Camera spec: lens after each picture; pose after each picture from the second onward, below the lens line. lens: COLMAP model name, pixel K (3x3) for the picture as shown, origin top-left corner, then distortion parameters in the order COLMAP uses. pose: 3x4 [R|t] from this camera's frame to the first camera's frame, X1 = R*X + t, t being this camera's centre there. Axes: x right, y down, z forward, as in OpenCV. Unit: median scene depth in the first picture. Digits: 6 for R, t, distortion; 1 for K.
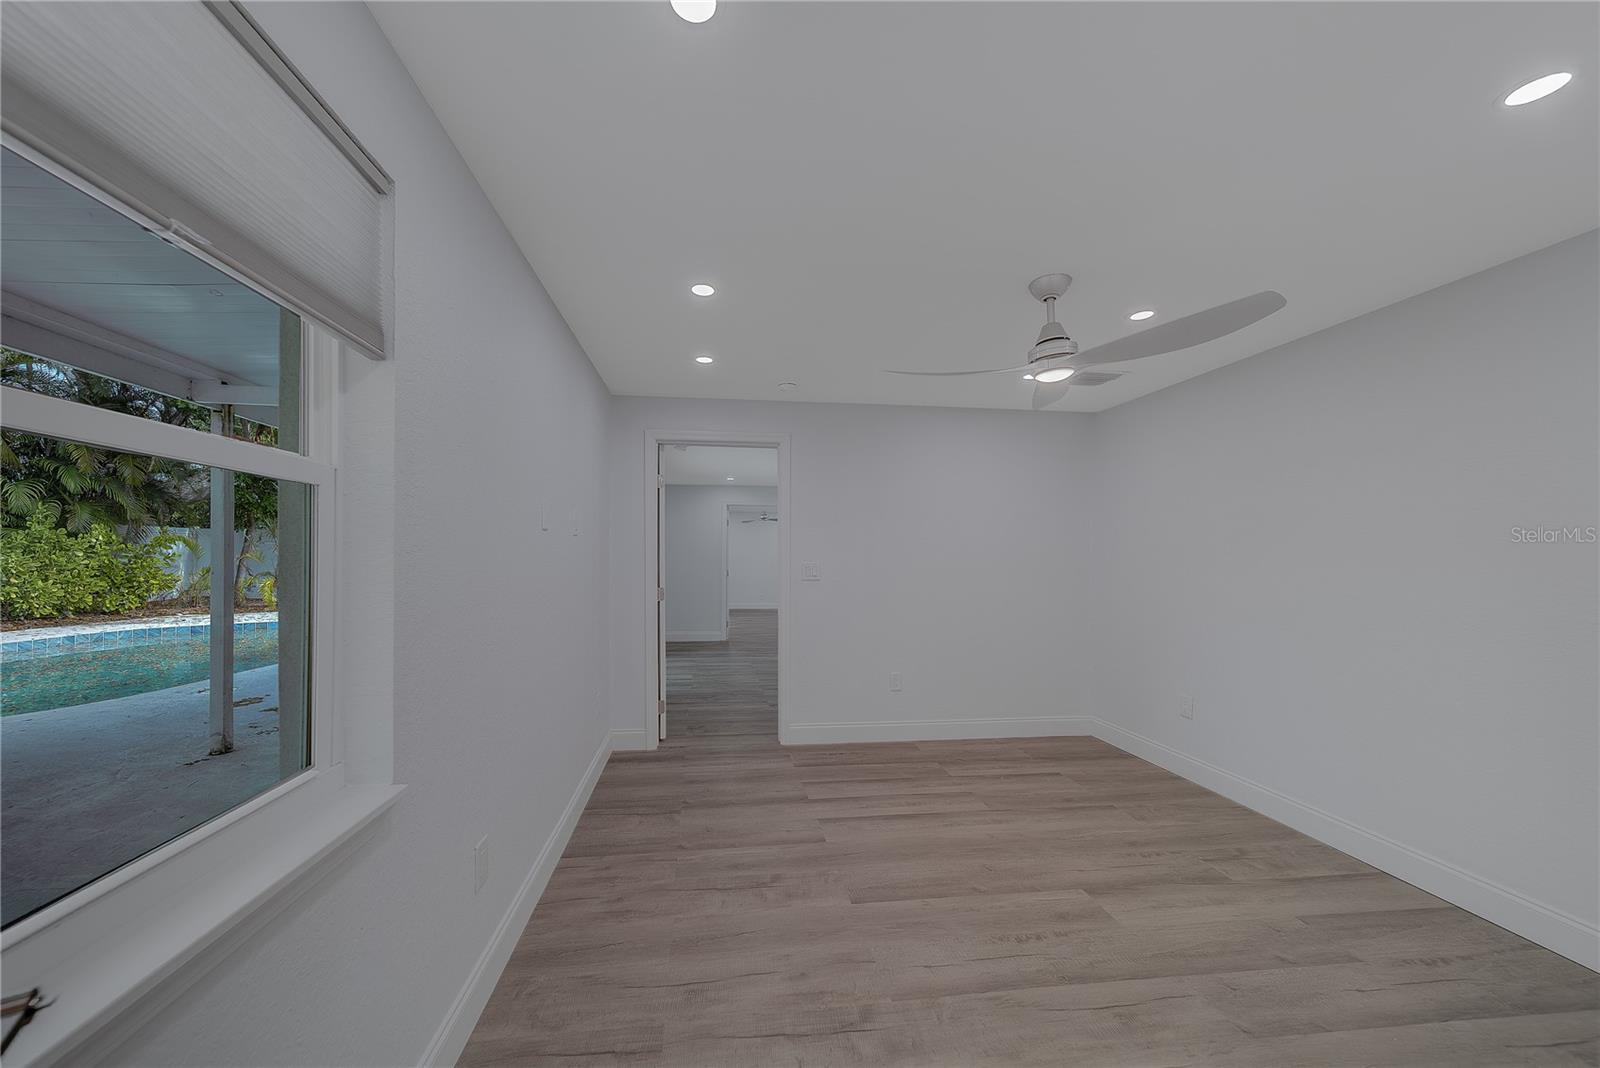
lens RADIAL K [[578.7, 0, 790.9], [0, 578.7, 548.2], [0, 0, 1]] dist [0.006838, -0.000088]
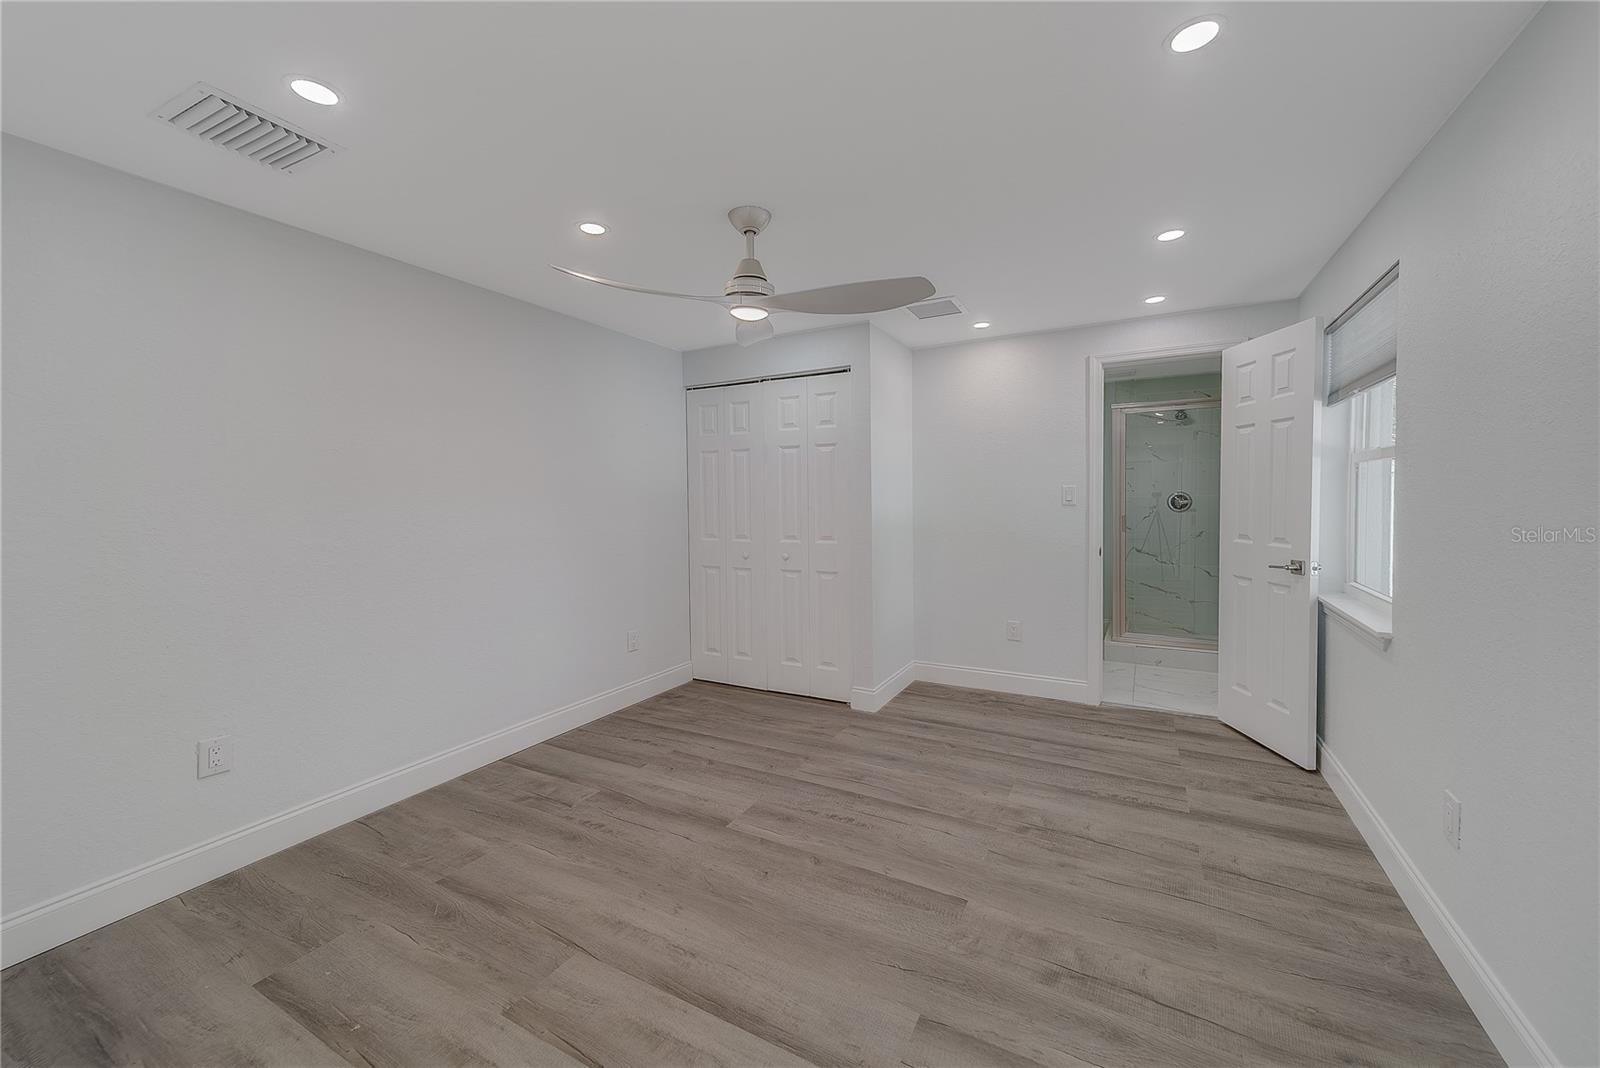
lens RADIAL K [[619.9, 0, 800.8], [0, 619.9, 513.1], [0, 0, 1]] dist [0.002827, 0.000381]
pose [[-0.804294, -0.009268, 0.594159, -0.215559], [0.000585, 0.999866, 0.016388, 0.045837], [-0.594231, 0.013528, -0.804181, 1.777613]]
